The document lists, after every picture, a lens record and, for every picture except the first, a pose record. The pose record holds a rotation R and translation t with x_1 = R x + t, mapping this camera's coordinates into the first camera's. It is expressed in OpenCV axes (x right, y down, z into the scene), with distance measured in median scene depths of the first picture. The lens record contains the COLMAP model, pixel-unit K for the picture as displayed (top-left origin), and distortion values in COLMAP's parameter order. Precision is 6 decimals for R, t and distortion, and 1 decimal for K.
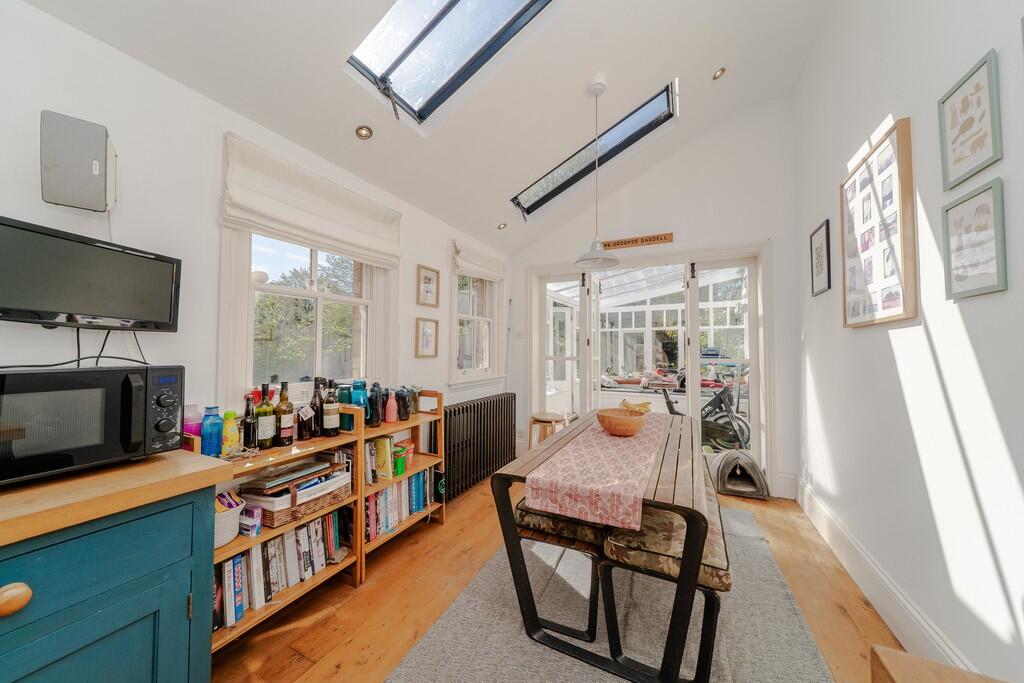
lens RADIAL K [[347.3, 0, 508.1], [0, 347.3, 339.0], [0, 0, 1]] dist [-0.003190, -0.000195]
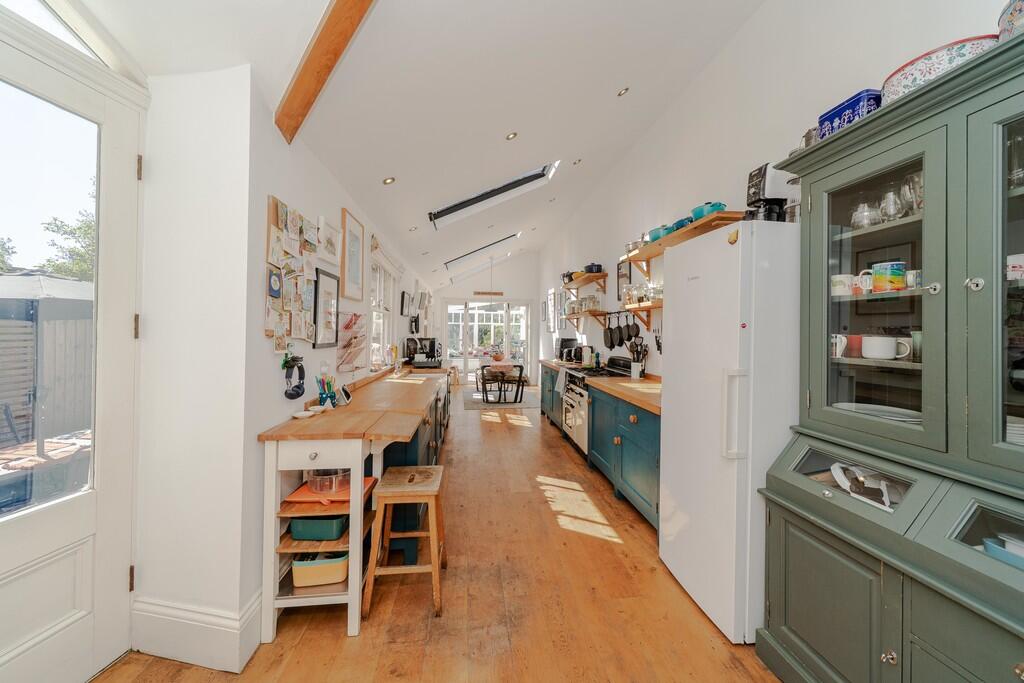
lens RADIAL K [[347.3, 0, 509.5], [0, 347.3, 330.9], [0, 0, 1]] dist [-0.003190, -0.000195]
pose [[0.829633, 0.008151, 0.558250, -0.503524], [-0.023368, 0.999524, 0.020135, -0.035162], [-0.557820, -0.029750, 0.829428, -0.644967]]
